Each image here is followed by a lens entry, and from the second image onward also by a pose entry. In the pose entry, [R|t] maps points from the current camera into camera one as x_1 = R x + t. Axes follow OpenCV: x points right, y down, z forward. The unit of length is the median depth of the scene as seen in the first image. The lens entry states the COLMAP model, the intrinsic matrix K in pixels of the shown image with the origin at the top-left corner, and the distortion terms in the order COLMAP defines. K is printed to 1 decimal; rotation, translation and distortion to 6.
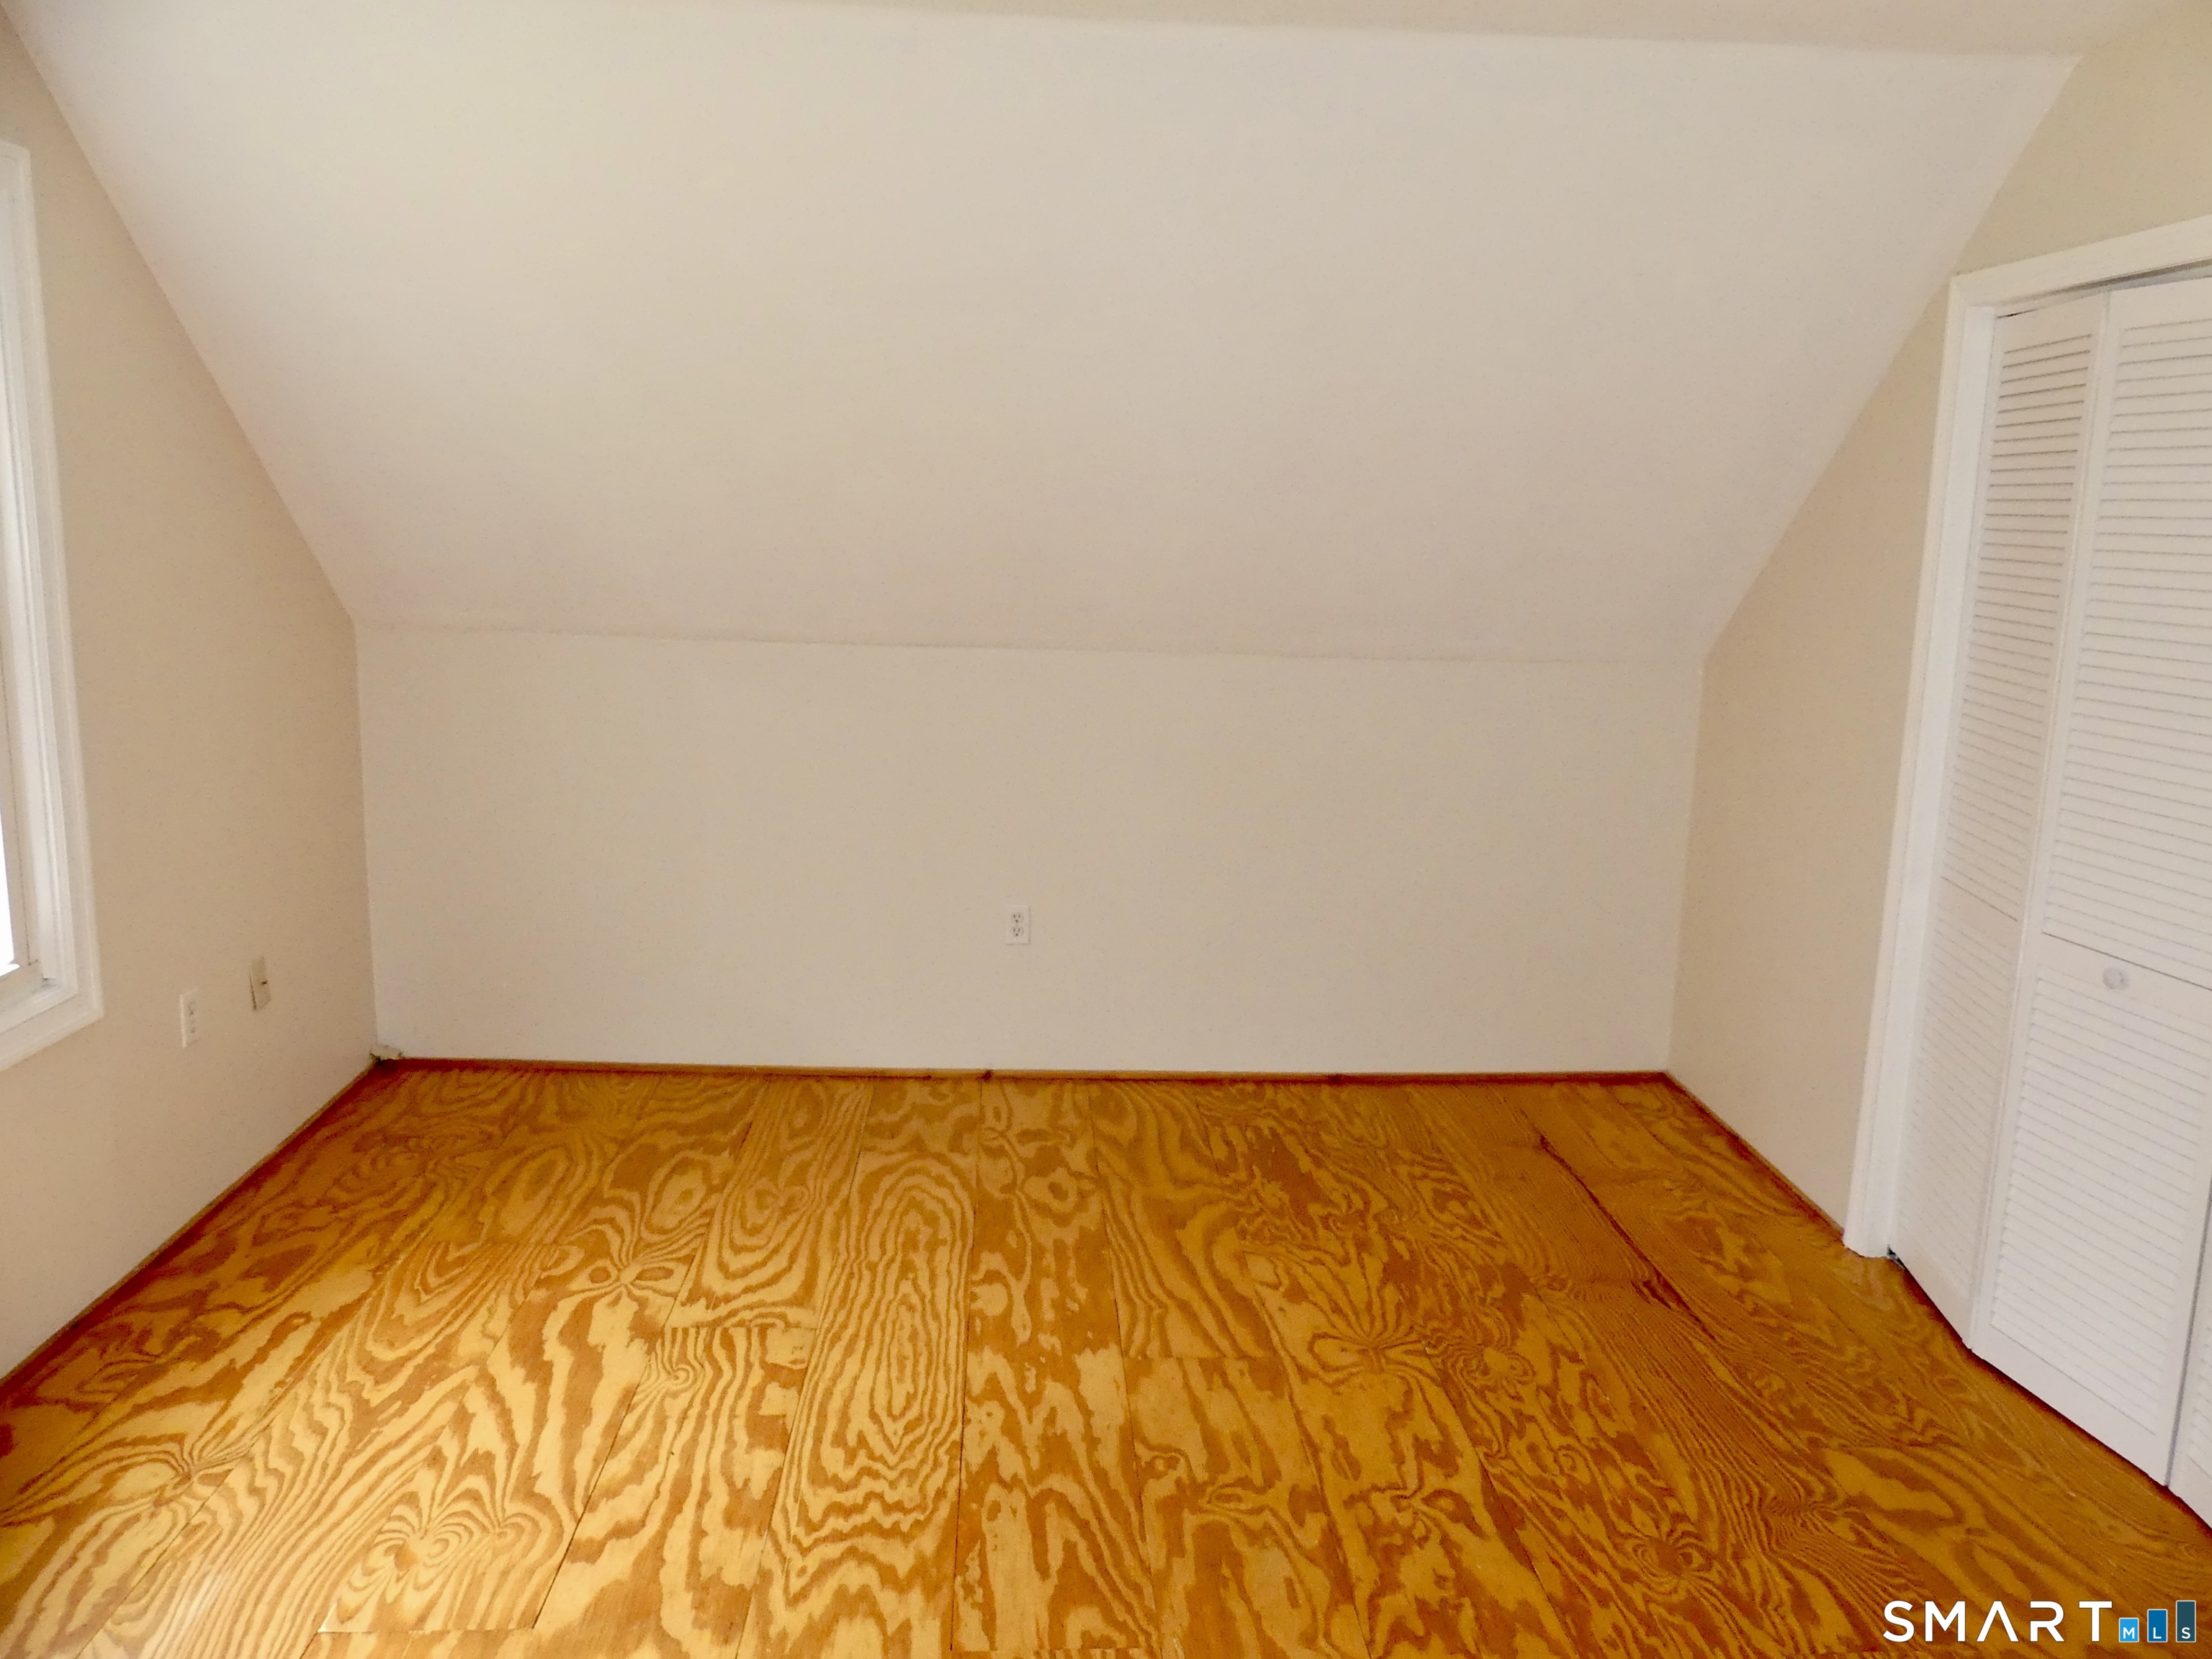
lens RADIAL K [[1702.5, 0, 1161.6], [0, 1702.5, 812.9], [0, 0, 1]] dist [-0.029971, 0.049297]
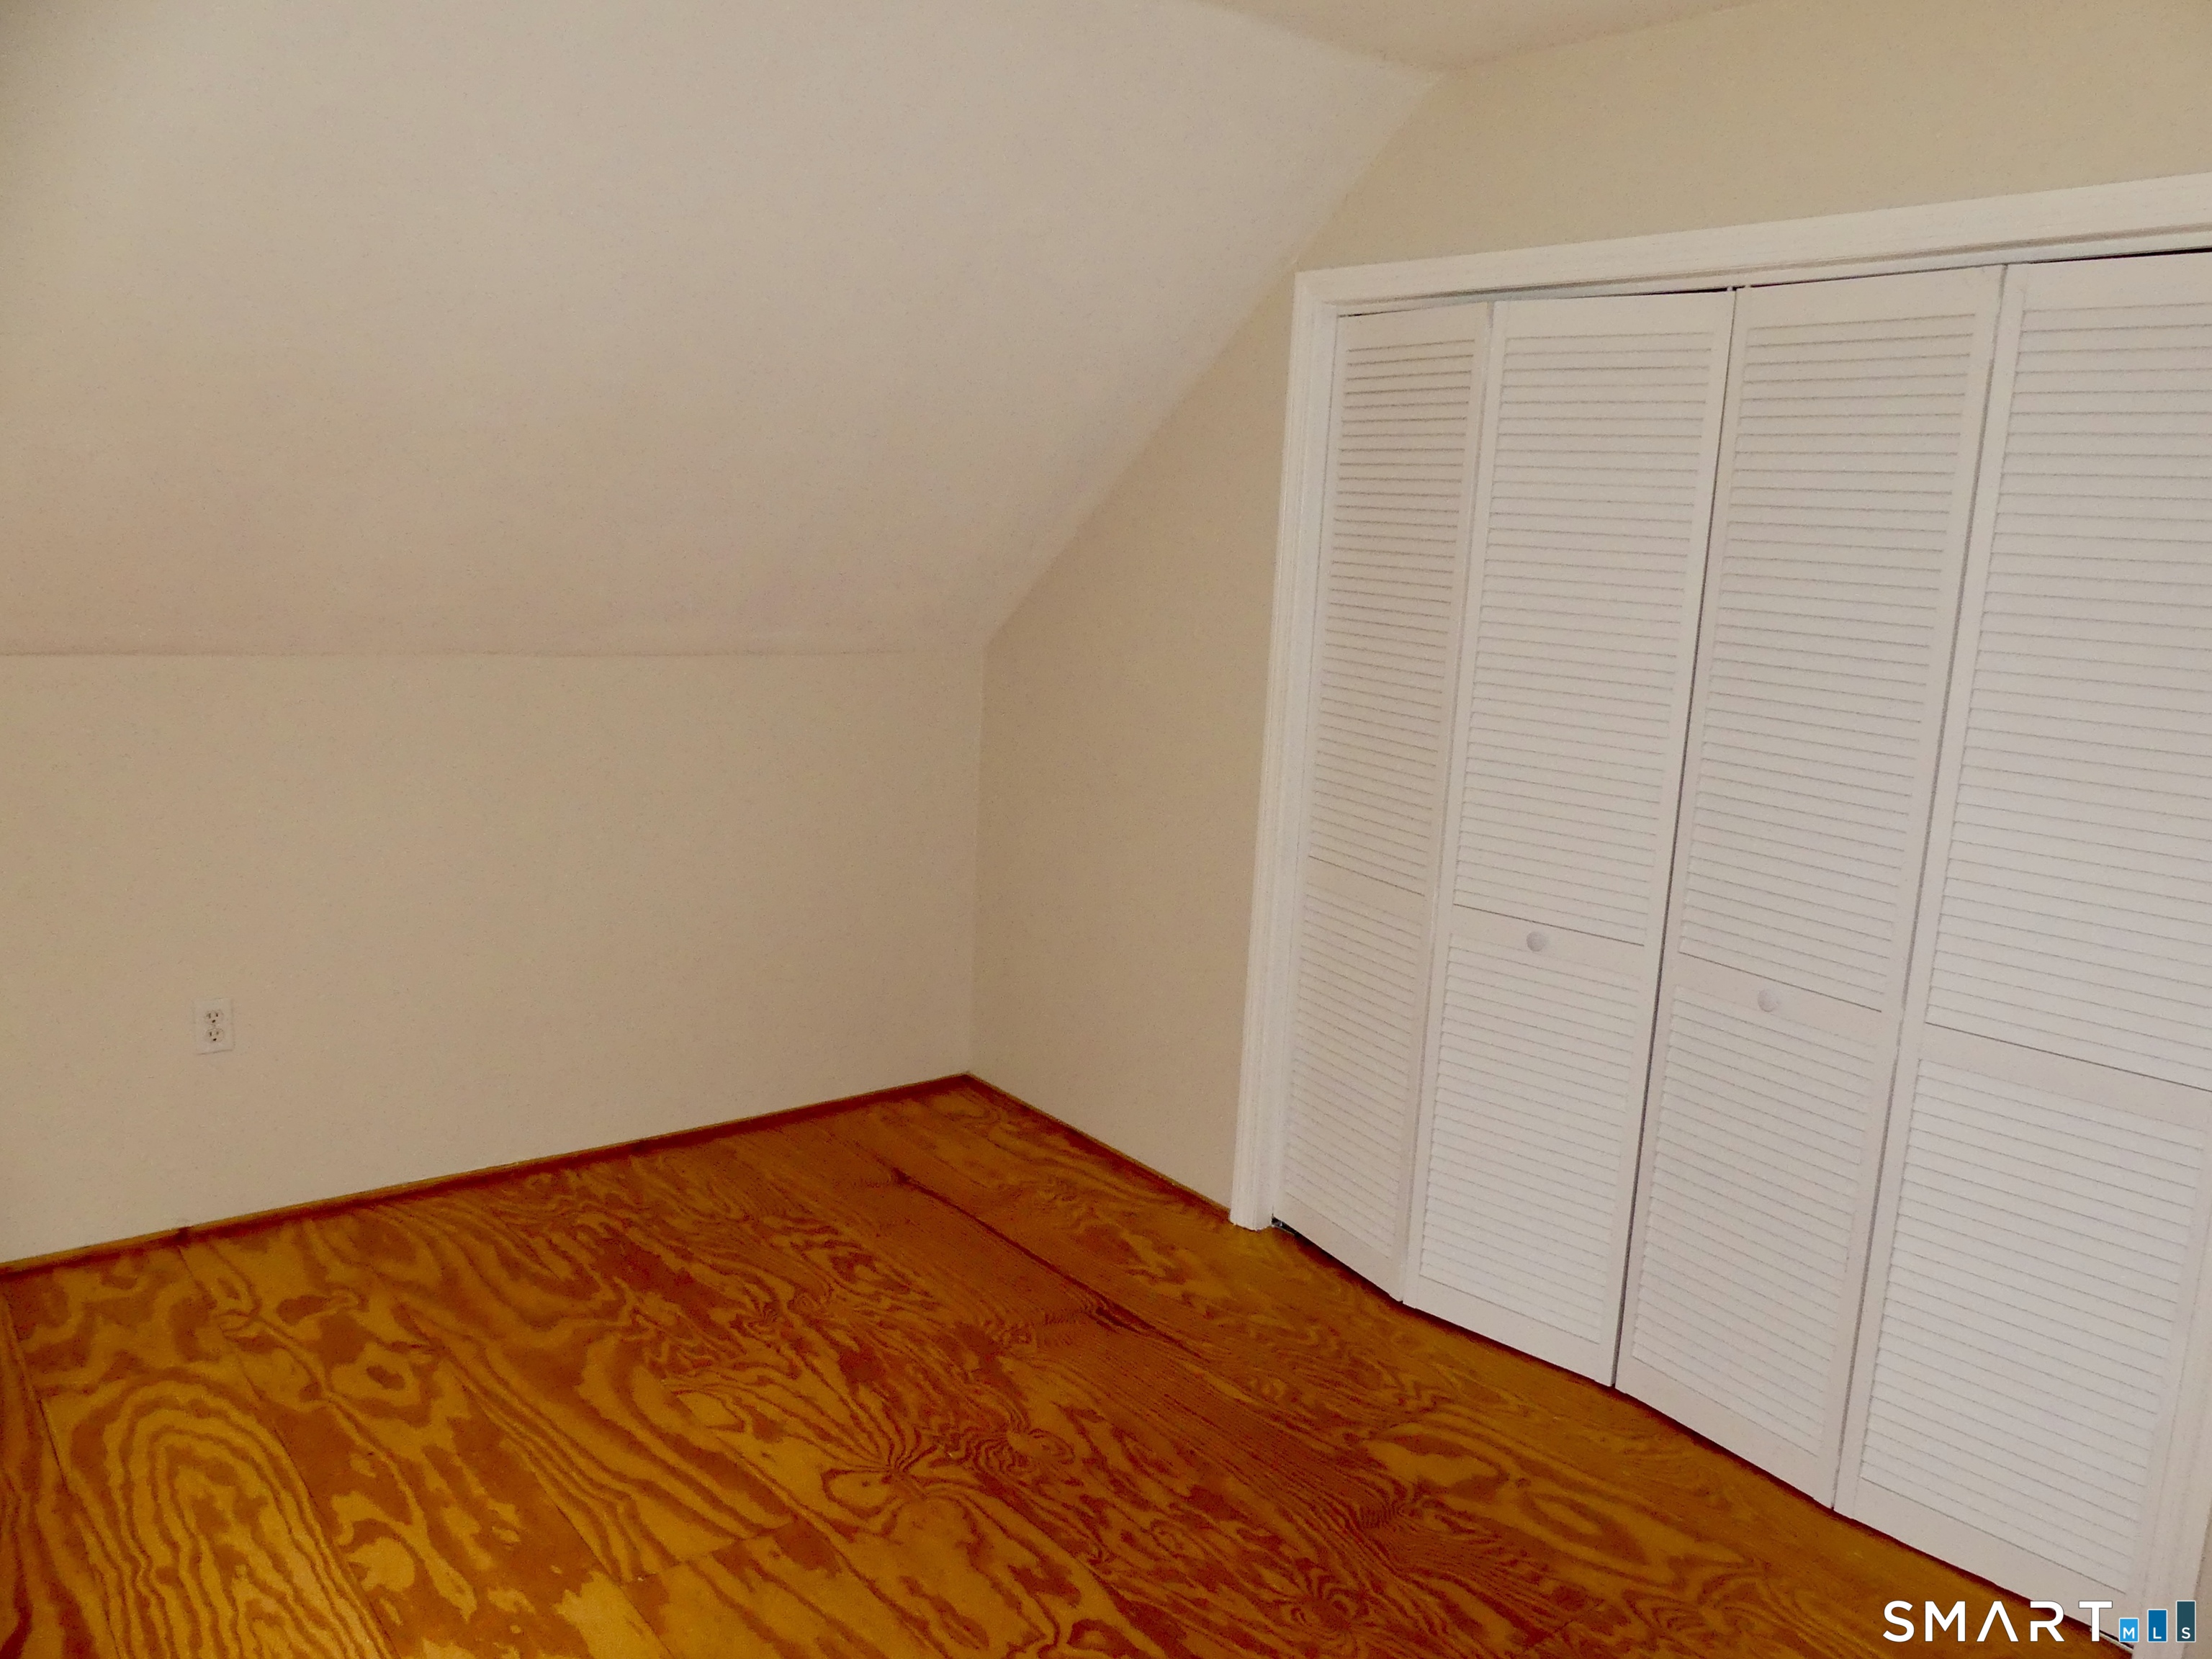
lens RADIAL K [[1702.5, 0, 1325.4], [0, 1702.5, 847.7], [0, 0, 1]] dist [-0.029971, 0.049297]
pose [[0.809620, -0.082804, 0.581084, -0.159524], [0.062860, 0.996537, 0.054425, -0.027528], [-0.583579, -0.007537, 0.812022, 0.176286]]
